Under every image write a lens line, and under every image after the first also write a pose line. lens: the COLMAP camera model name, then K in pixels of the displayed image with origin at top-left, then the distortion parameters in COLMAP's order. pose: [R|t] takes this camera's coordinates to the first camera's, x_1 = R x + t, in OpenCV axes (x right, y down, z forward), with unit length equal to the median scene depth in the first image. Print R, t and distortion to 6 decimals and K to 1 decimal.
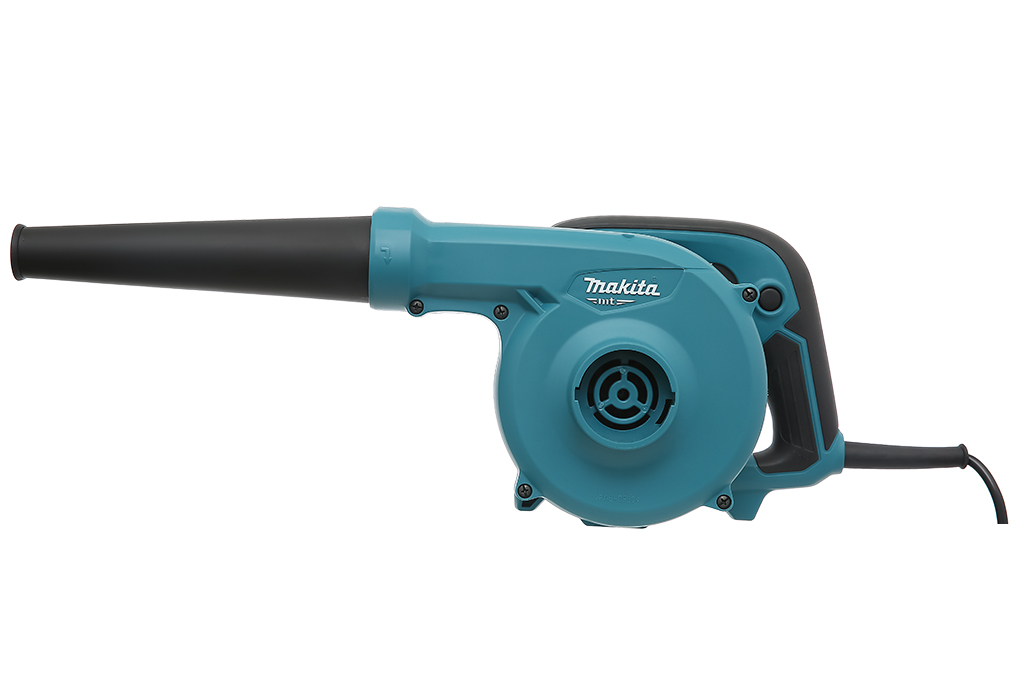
lens RADIAL K [[2100.7, 0, 510.0], [0, 2100.7, 340.0], [0, 0, 1]] dist [0.205836, 0.202778]
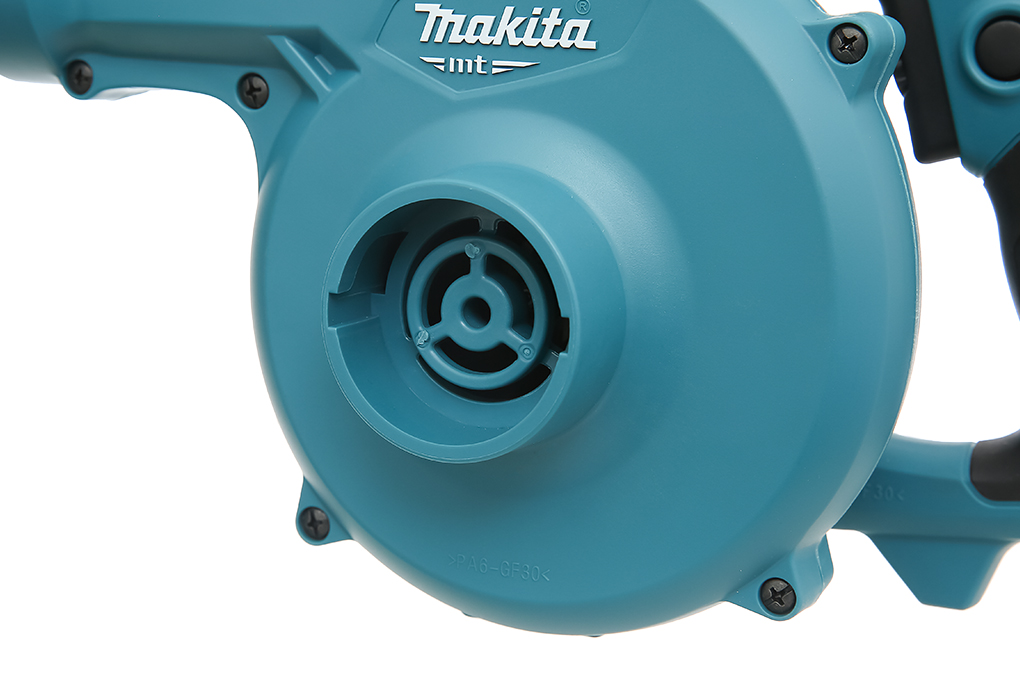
lens RADIAL K [[2100.7, 0, 510.0], [0, 2100.7, 340.0], [0, 0, 1]] dist [0.205836, 0.202778]
pose [[0.881107, 0.059997, -0.469096, 0.237293], [0.004839, 0.990724, 0.135801, -0.020907], [0.472893, -0.121925, 0.872644, 0.660007]]
